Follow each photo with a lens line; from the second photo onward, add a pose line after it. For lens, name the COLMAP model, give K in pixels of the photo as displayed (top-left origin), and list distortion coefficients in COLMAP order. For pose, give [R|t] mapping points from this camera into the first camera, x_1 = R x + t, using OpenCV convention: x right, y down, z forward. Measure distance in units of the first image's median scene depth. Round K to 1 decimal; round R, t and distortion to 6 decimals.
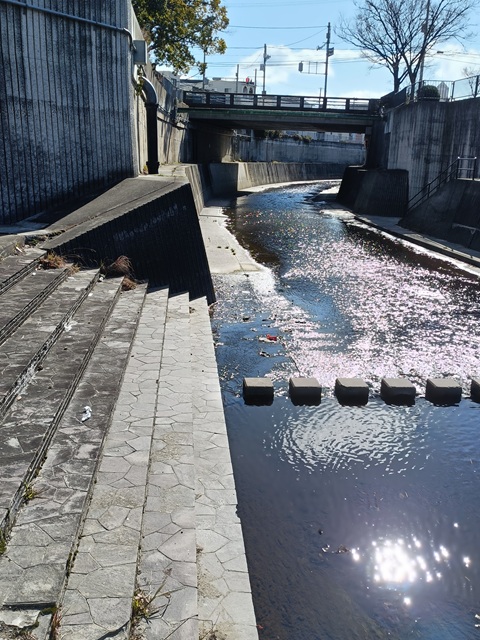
lens RADIAL K [[627.5, 0, 234.4], [0, 627.5, 320.5], [0, 0, 1]] dist [0.020939, 0.000000]
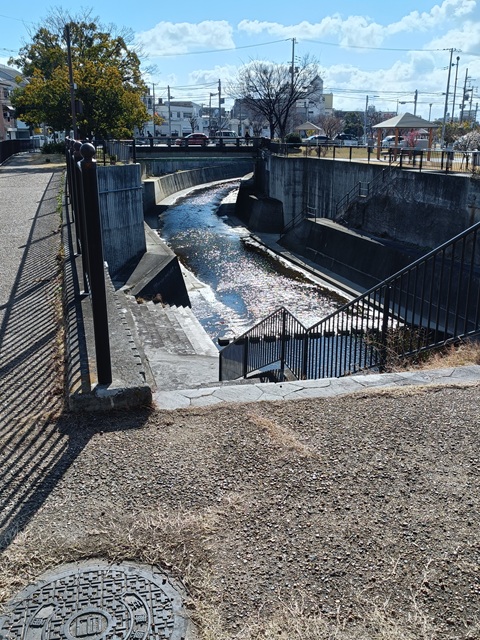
lens RADIAL K [[627.5, 0, 242.3], [0, 627.5, 319.6], [0, 0, 1]] dist [0.020939, 0.000000]
pose [[0.983245, -0.081432, 0.163087, -0.070218], [0.076245, 0.996371, 0.037828, -0.018915], [-0.165576, -0.024759, 0.985886, -0.384962]]
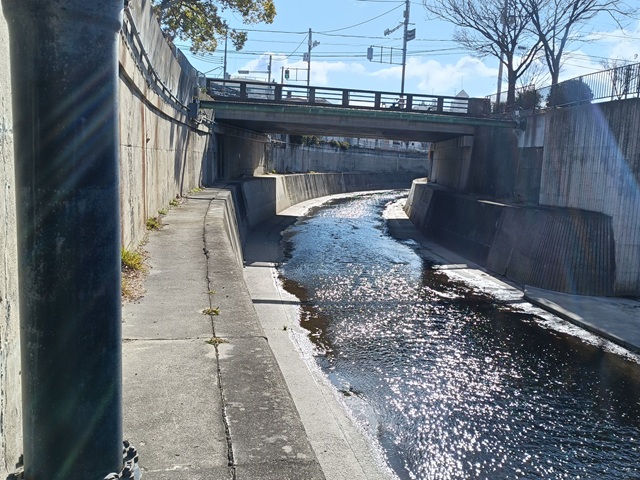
lens RADIAL K [[627.5, 0, 318.4], [0, 627.5, 241.2], [0, 0, 1]] dist [0.020939, 0.000000]
pose [[0.993501, 0.001399, 0.113814, -0.042866], [0.012529, 0.992504, -0.121567, -0.122353], [-0.113130, 0.122203, 0.986036, 0.387045]]
